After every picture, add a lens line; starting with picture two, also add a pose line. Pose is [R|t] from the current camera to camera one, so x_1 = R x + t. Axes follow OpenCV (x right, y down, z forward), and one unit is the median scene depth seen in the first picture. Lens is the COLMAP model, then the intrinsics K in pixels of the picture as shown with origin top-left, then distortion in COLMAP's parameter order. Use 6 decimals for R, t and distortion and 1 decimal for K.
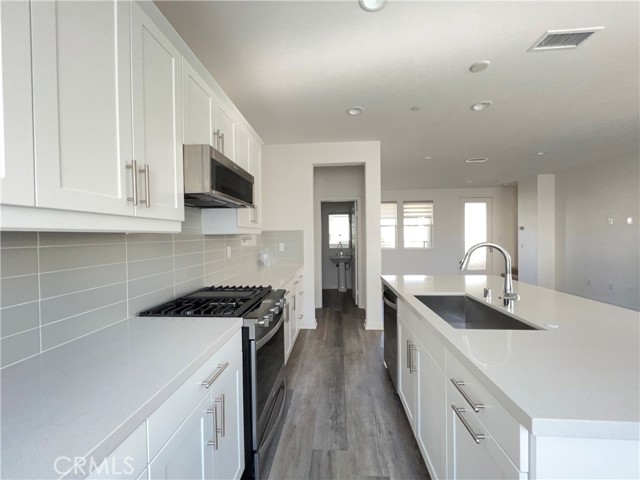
lens RADIAL K [[256.5, 0, 320.3], [0, 256.5, 241.1], [0, 0, 1]] dist [0.000819, -0.000193]
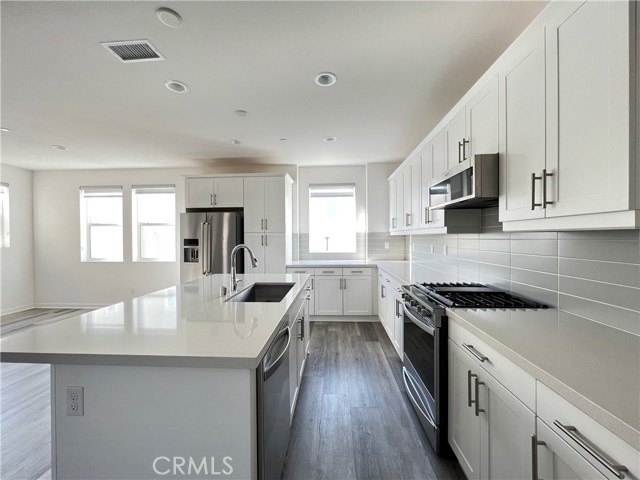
lens RADIAL K [[256.5, 0, 318.8], [0, 256.5, 239.4], [0, 0, 1]] dist [0.000819, -0.000193]
pose [[-0.999824, 0.017446, -0.006892, 0.110263], [0.017215, 0.999330, 0.032284, -0.022669], [0.007451, 0.032160, -0.999455, 0.968083]]
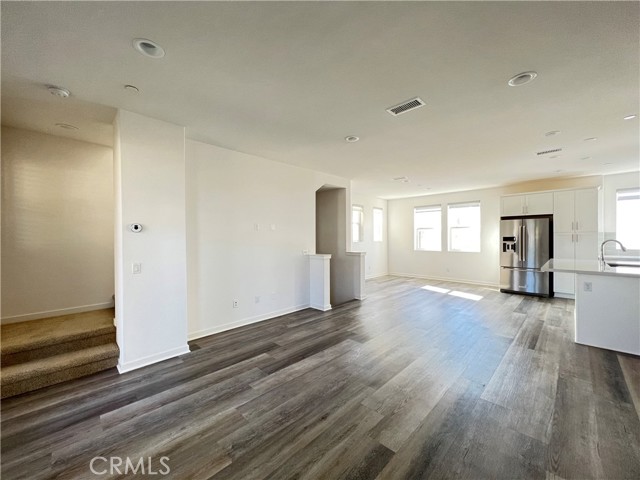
lens RADIAL K [[256.5, 0, 317.0], [0, 256.5, 239.2], [0, 0, 1]] dist [0.000819, -0.000193]
pose [[-0.753976, 0.012684, 0.656779, 0.480155], [0.031901, 0.999341, 0.017323, -0.052051], [-0.656127, 0.034013, -0.753884, 1.931513]]
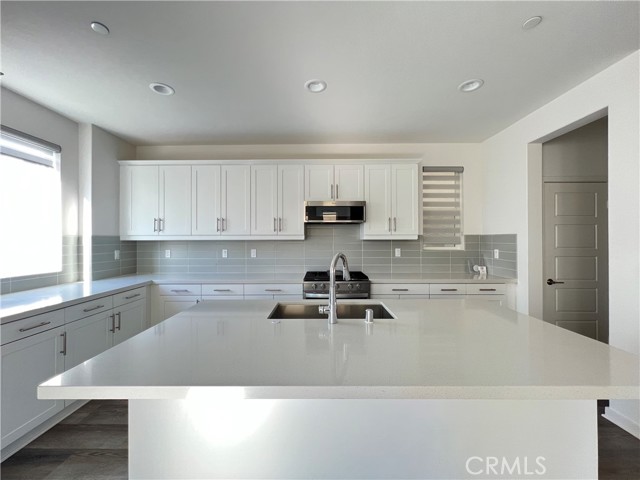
lens RADIAL K [[256.5, 0, 319.8], [0, 256.5, 238.6], [0, 0, 1]] dist [0.000819, -0.000193]
pose [[0.060250, 0.005138, -0.998170, 0.670298], [-0.019890, 0.999794, 0.003946, -0.019697], [0.997985, 0.019616, 0.060340, 0.361661]]
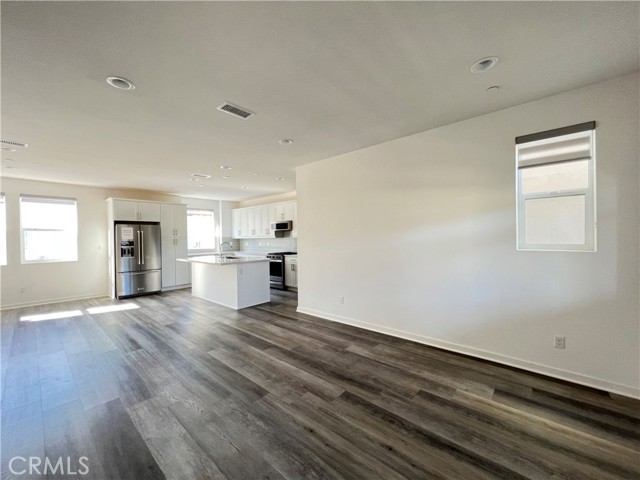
lens RADIAL K [[256.5, 0, 320.9], [0, 256.5, 237.2], [0, 0, 1]] dist [0.000819, -0.000193]
pose [[-0.599338, 0.017859, -0.800297, 1.190944], [0.000949, 0.999766, 0.021599, -0.059979], [0.800495, 0.012185, -0.599215, 1.845799]]
